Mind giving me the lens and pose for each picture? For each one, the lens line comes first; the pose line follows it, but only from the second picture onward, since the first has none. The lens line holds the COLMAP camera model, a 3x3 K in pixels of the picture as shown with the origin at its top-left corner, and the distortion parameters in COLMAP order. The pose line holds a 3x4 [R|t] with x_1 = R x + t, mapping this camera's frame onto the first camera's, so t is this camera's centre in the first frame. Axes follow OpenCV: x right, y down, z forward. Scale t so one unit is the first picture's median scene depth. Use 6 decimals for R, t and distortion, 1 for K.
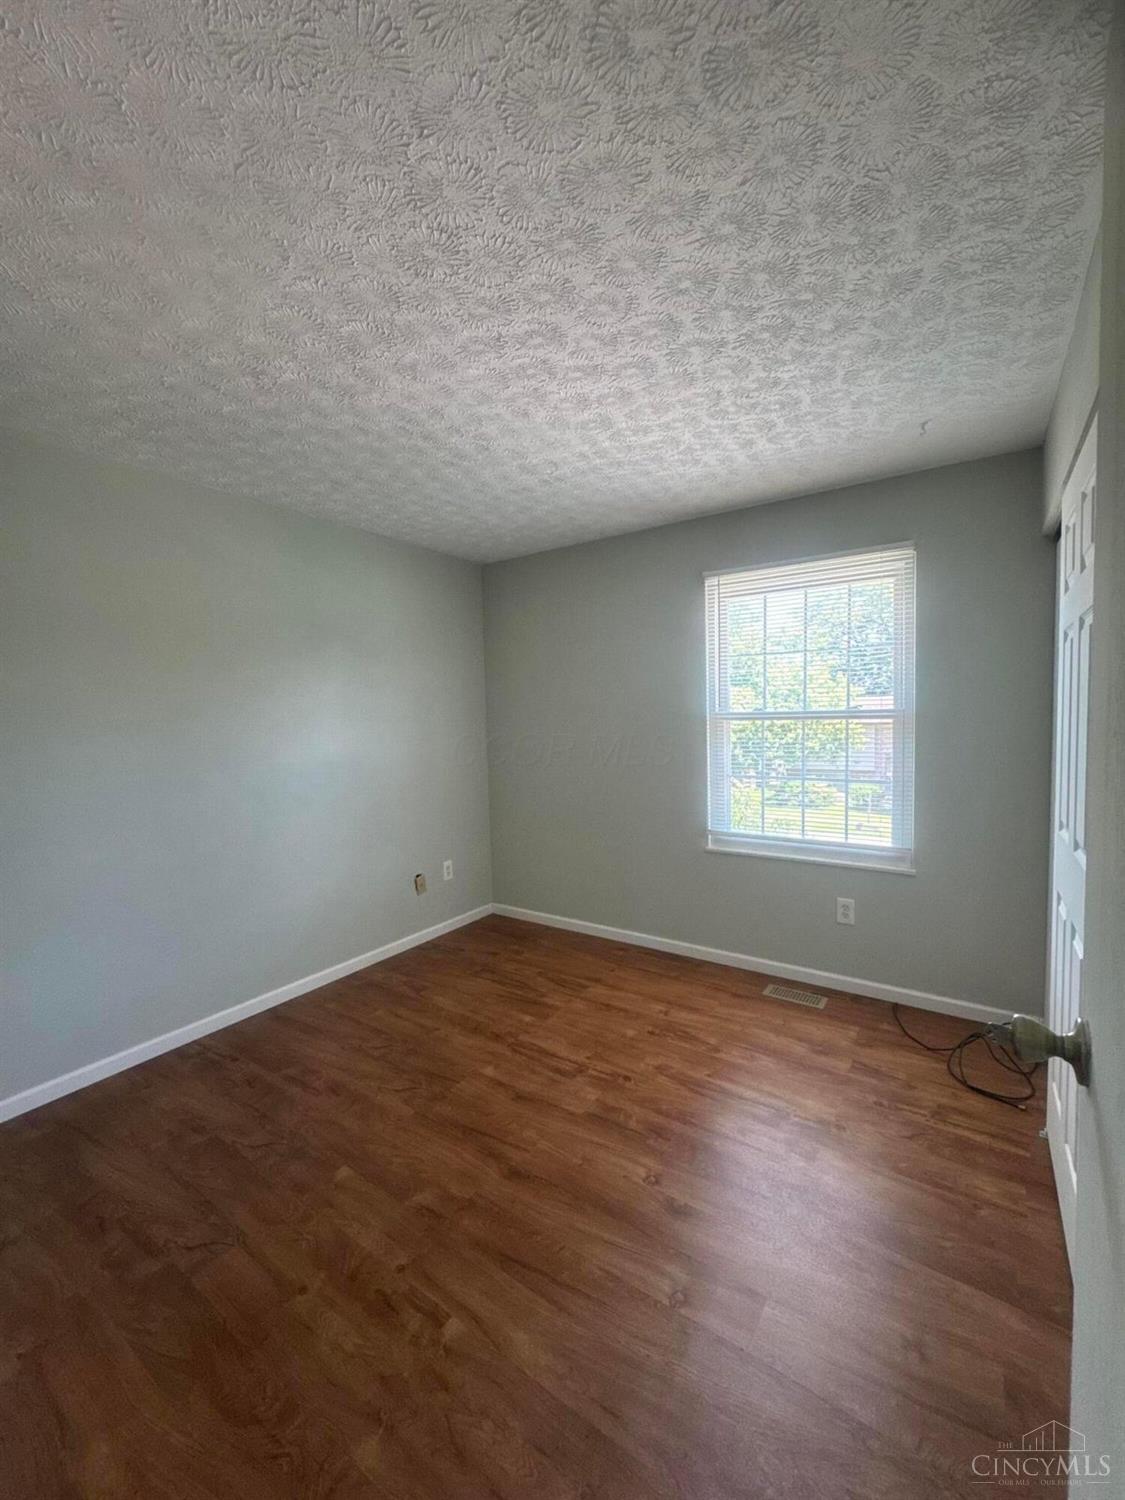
lens RADIAL K [[599.6, 0, 561.9], [0, 599.6, 747.6], [0, 0, 1]] dist [-0.005953, 0.001125]
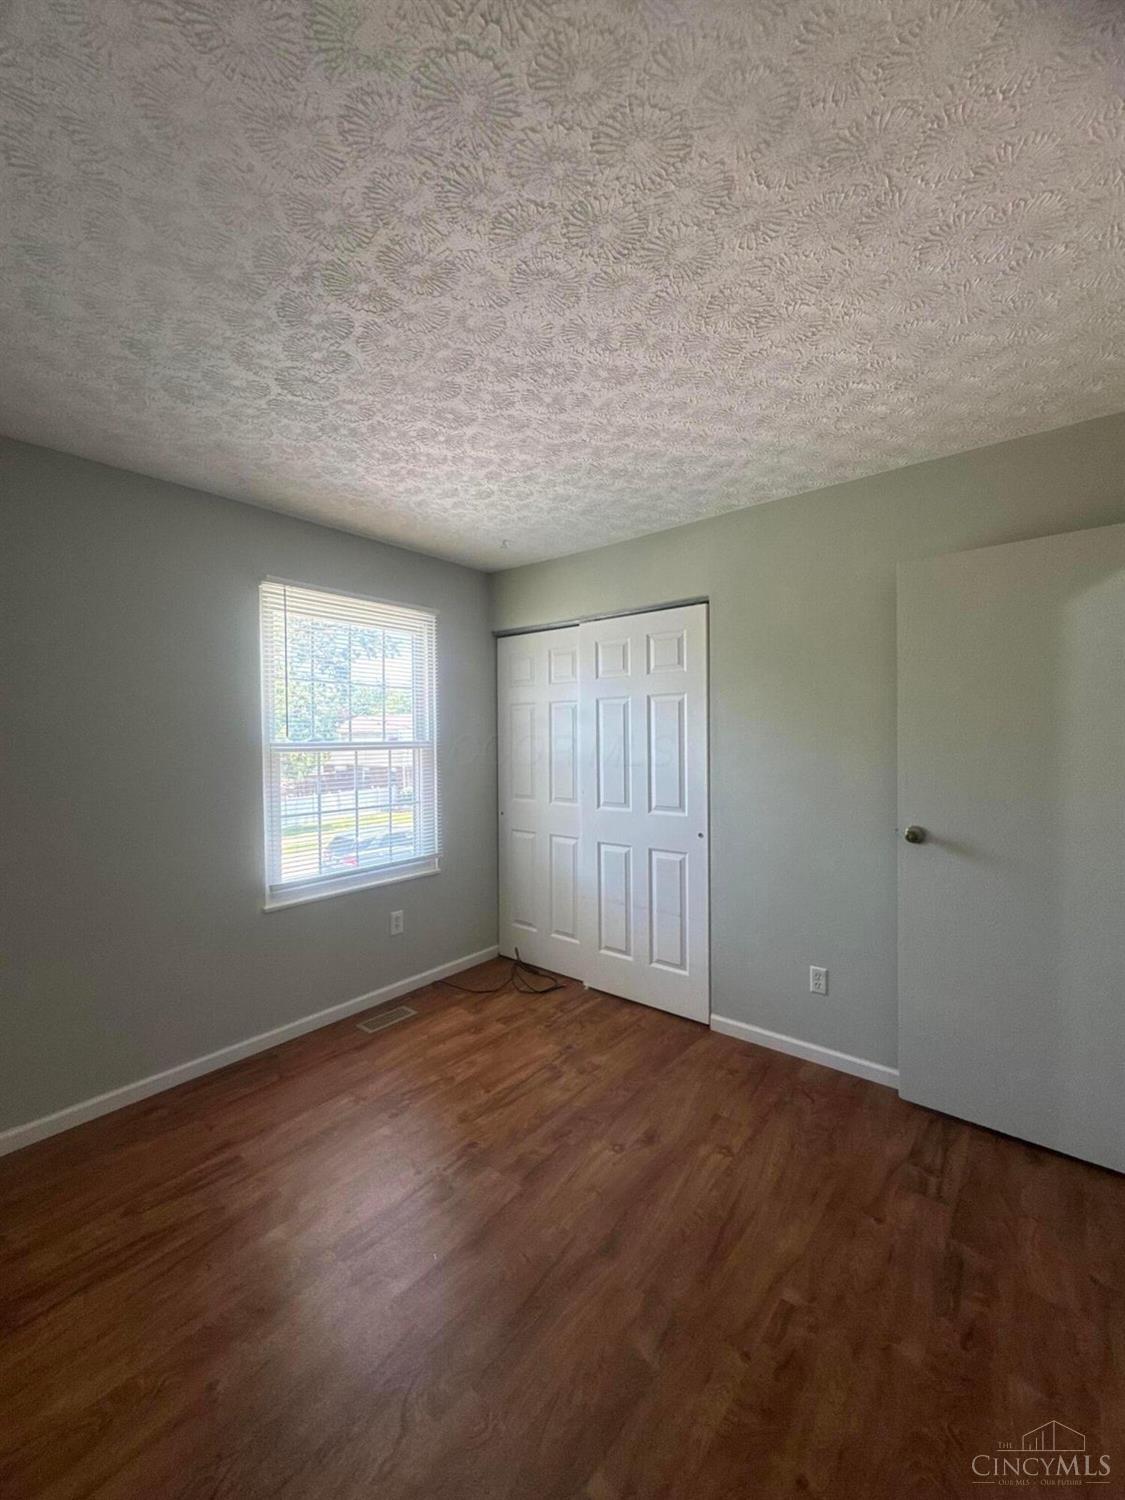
lens RADIAL K [[599.6, 0, 561.9], [0, 599.6, 747.6], [0, 0, 1]] dist [-0.005953, 0.001125]
pose [[0.084168, 0.000591, 0.996451, -0.695839], [0.061497, 0.998090, -0.005787, -0.028723], [-0.994552, 0.061766, 0.083971, 0.671517]]
